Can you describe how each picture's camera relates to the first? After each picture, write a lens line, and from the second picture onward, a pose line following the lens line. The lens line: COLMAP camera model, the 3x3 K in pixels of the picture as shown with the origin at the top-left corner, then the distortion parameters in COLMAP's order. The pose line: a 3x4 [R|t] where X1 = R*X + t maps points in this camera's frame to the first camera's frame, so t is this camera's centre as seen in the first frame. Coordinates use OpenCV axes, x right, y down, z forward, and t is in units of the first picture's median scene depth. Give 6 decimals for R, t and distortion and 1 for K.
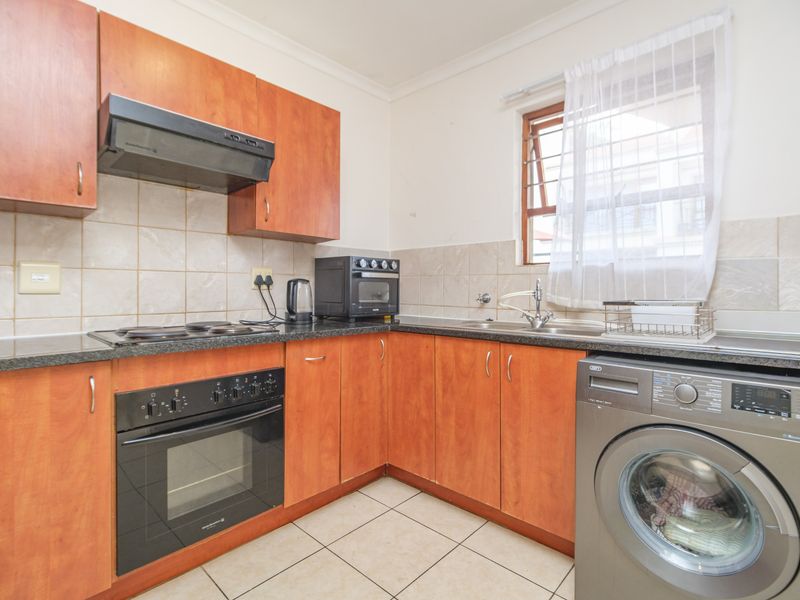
lens RADIAL K [[399.7, 0, 400.0], [0, 399.7, 300.0], [0, 0, 1]] dist [-0.000633, -0.000374]
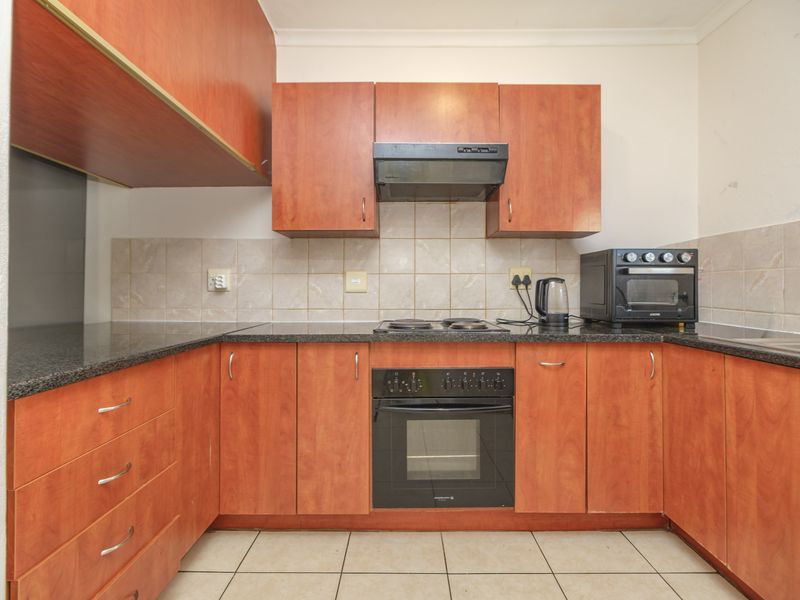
lens RADIAL K [[396.3, 0, 401.0], [0, 396.3, 294.0], [0, 0, 1]] dist [-0.001234, -0.000327]
pose [[0.682813, 0.006365, -0.730566, 0.208396], [-0.017105, 0.999827, -0.007276, -0.002224], [0.730393, 0.017464, 0.682804, 0.114411]]
